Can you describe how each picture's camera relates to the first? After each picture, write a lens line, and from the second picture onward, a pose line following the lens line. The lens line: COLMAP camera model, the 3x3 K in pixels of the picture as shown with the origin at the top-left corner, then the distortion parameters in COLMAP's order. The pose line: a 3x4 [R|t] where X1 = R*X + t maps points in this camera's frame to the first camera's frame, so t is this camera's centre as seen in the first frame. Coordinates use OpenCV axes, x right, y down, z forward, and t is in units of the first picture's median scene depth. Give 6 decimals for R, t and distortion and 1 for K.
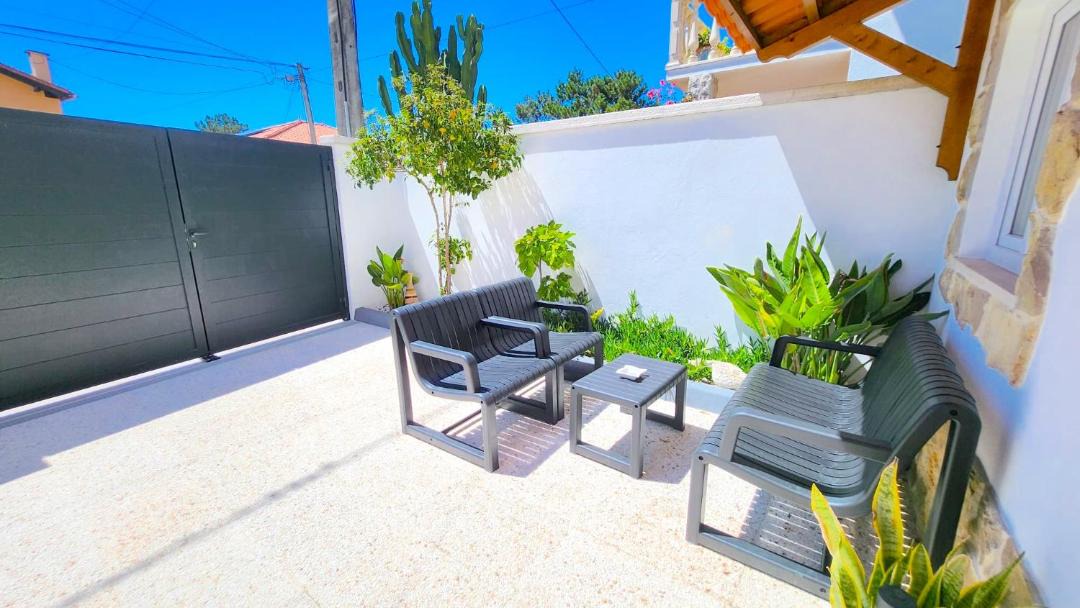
lens RADIAL K [[429.7, 0, 533.2], [0, 429.7, 303.2], [0, 0, 1]] dist [-0.003477, -0.000331]
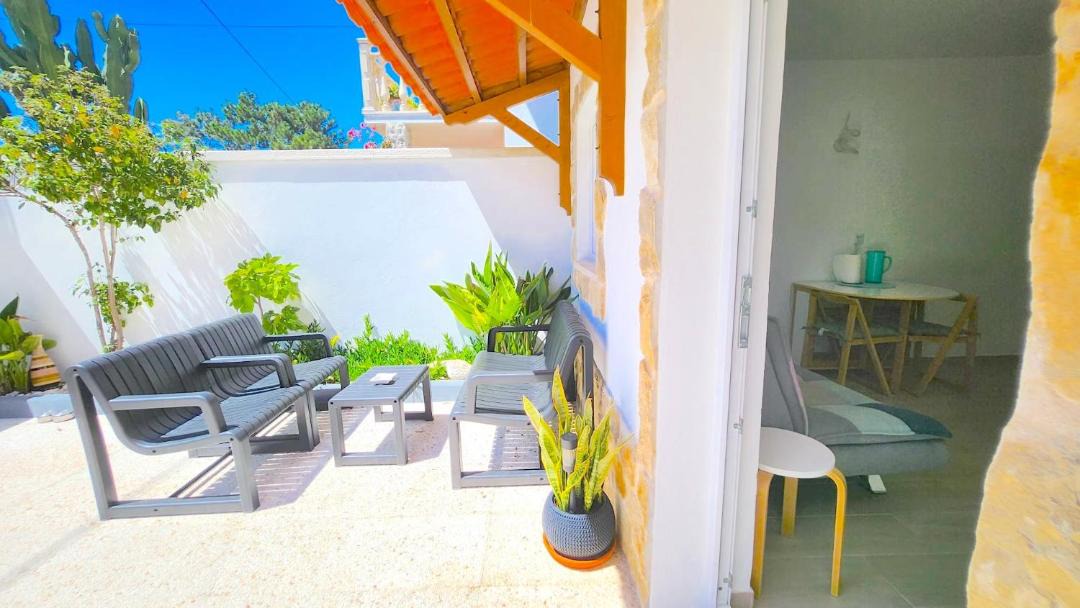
lens RADIAL K [[430.1, 0, 533.6], [0, 430.1, 303.4], [0, 0, 1]] dist [-0.002300, 0.004396]
pose [[0.795742, -0.109531, 0.595649, -0.089933], [0.155000, 0.987586, -0.025466, 0.044775], [-0.585465, 0.112590, 0.802841, -0.135229]]
